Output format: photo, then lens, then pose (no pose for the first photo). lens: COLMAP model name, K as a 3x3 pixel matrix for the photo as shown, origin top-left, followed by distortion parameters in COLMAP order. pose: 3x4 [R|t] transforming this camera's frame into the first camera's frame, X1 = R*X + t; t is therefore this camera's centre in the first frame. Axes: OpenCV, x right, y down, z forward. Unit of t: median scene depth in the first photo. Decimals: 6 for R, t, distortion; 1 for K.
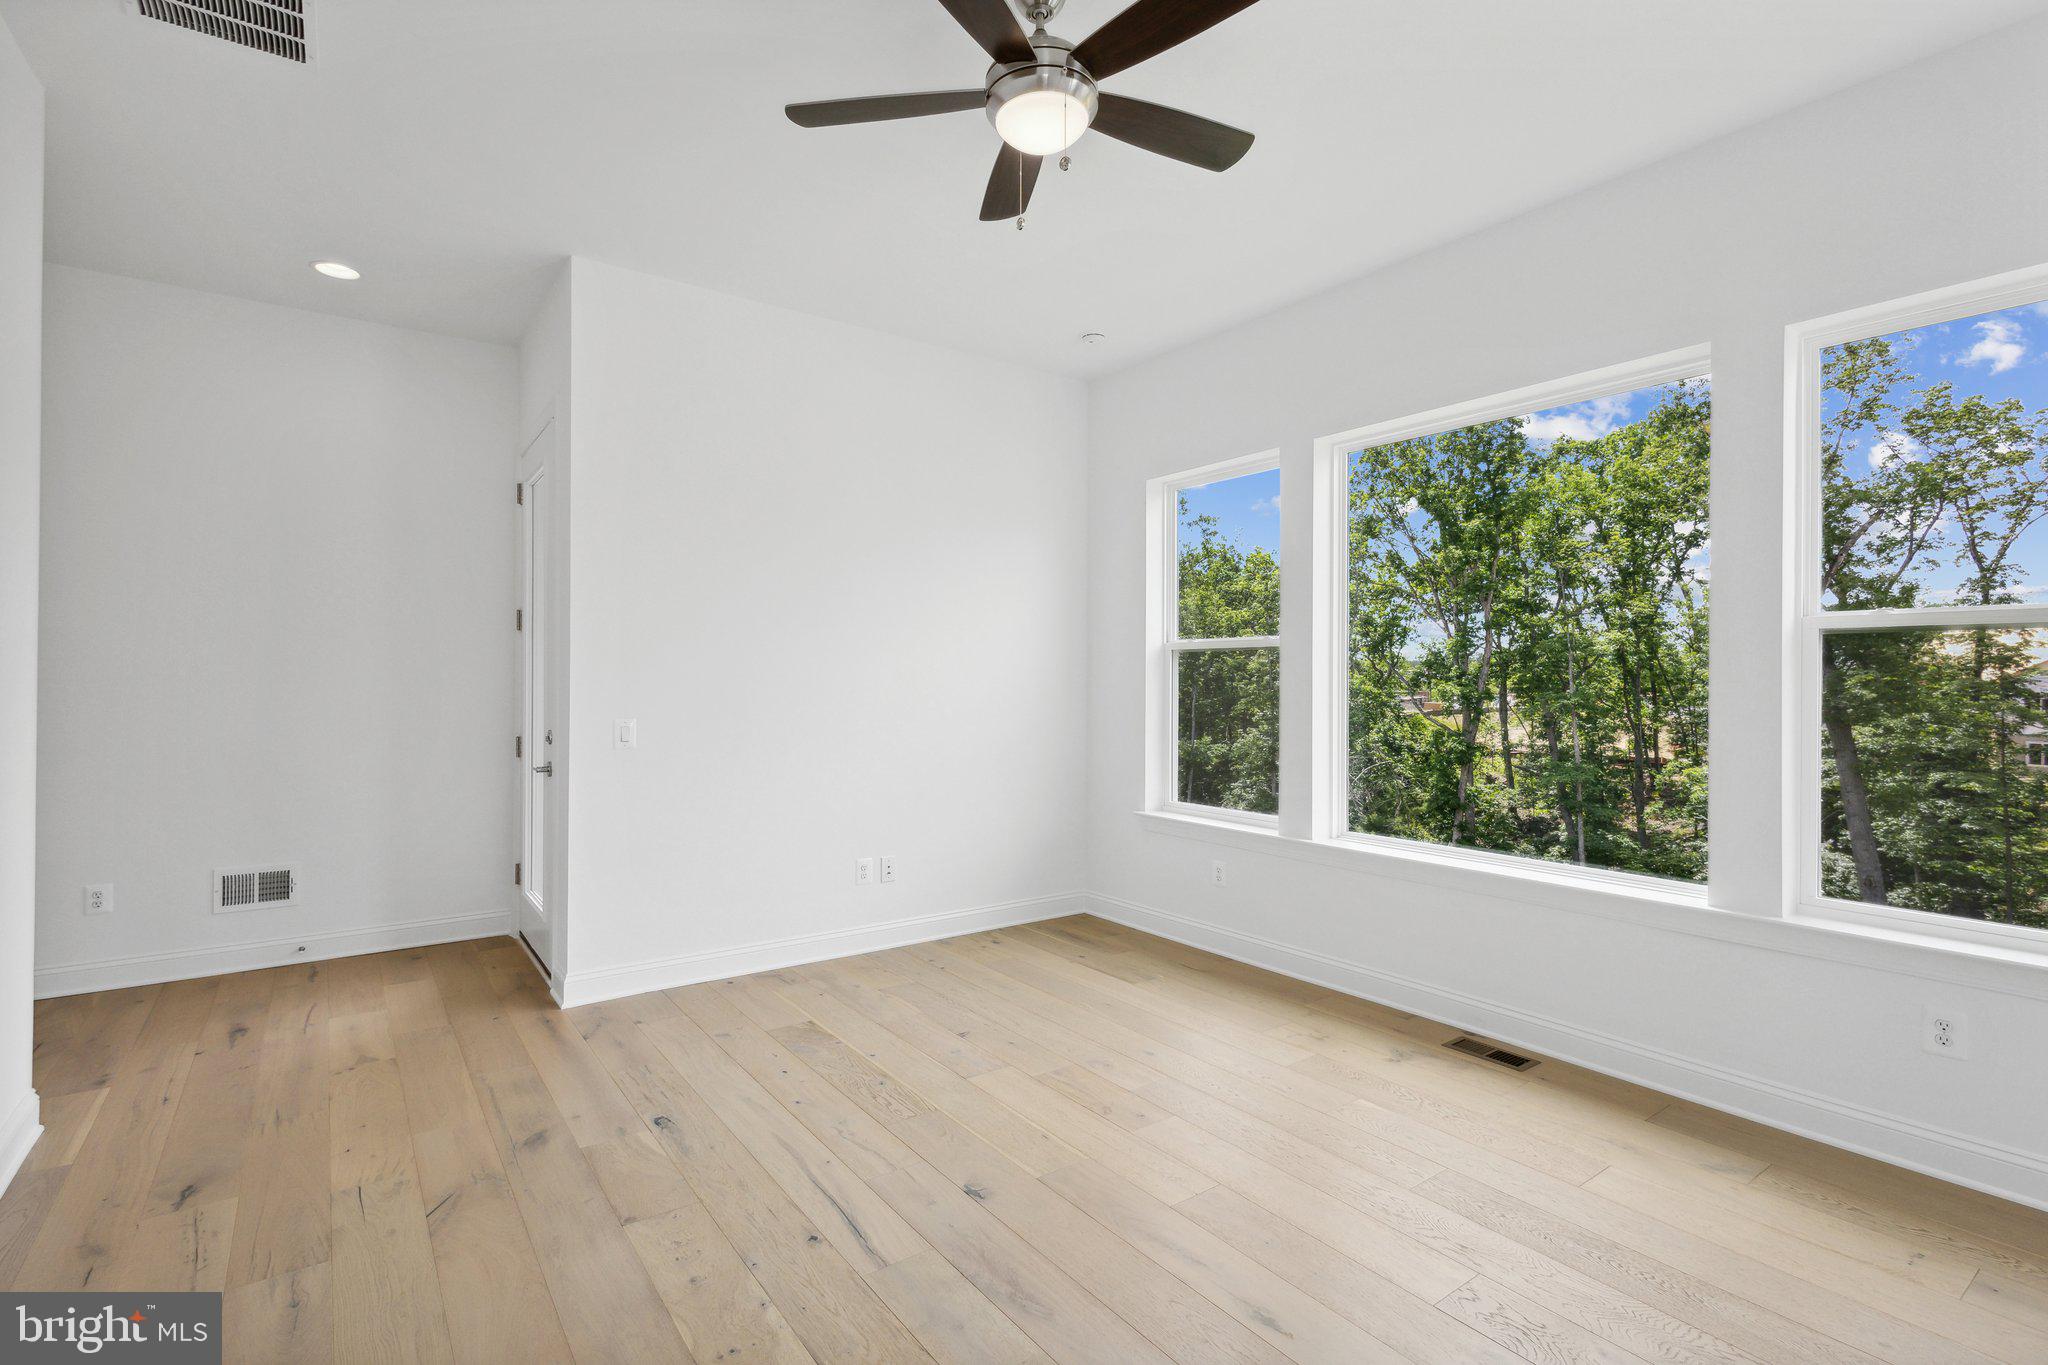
lens RADIAL K [[955.1, 0, 1031.0], [0, 955.1, 684.6], [0, 0, 1]] dist [0.005839, -0.001349]
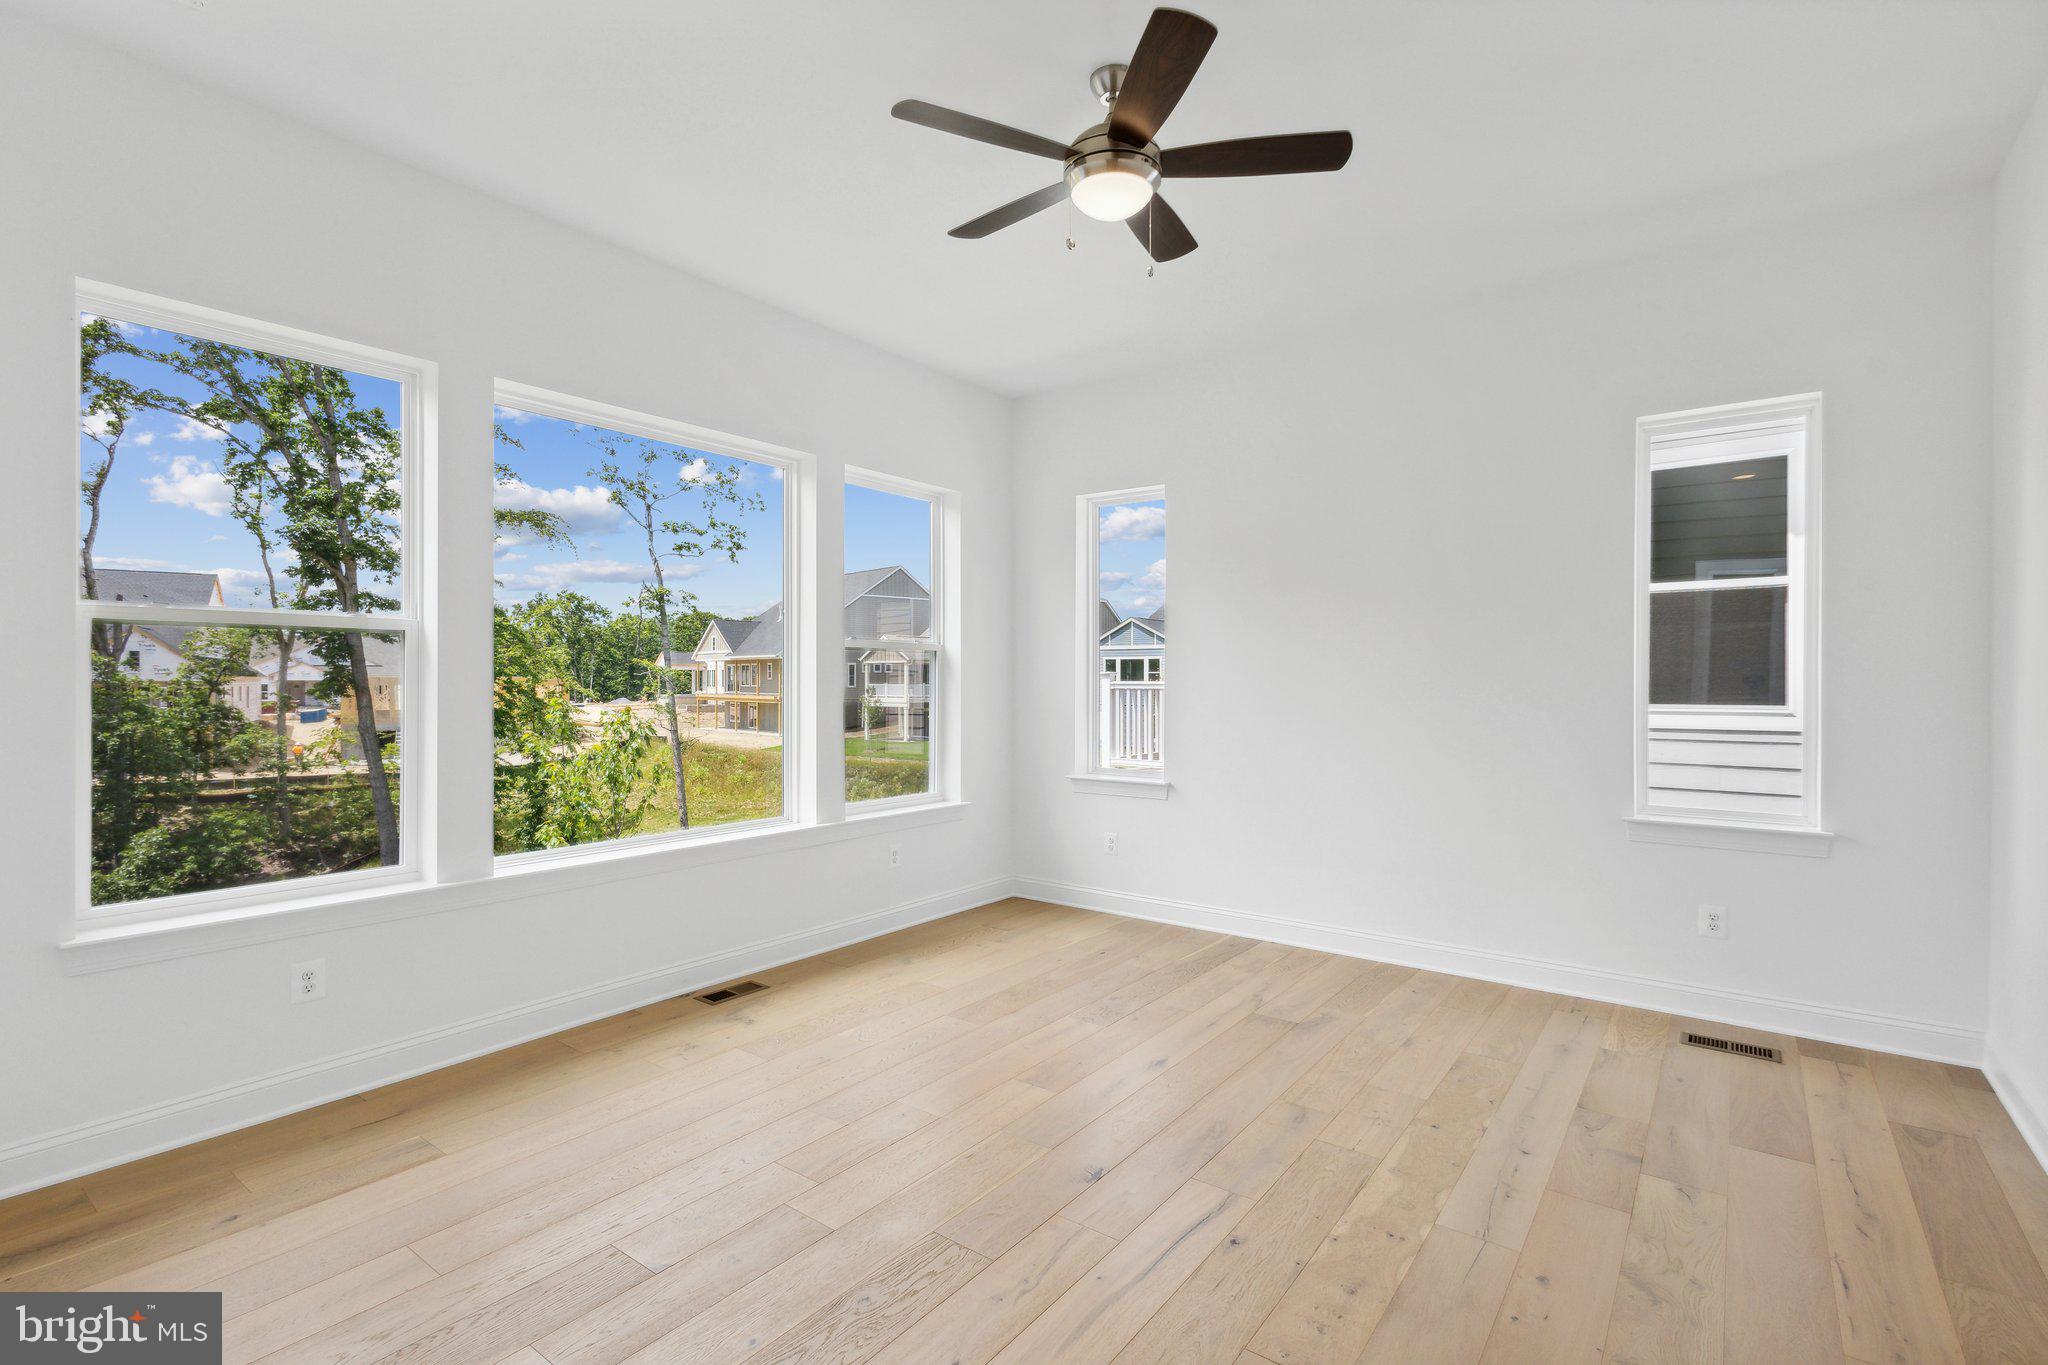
lens RADIAL K [[955.1, 0, 1026.3], [0, 955.1, 677.8], [0, 0, 1]] dist [0.005839, -0.001349]
pose [[-0.288272, -0.005847, 0.957531, -0.757273], [0.002724, 0.999972, 0.006926, -0.005339], [-0.957545, 0.004605, -0.288248, 1.019168]]
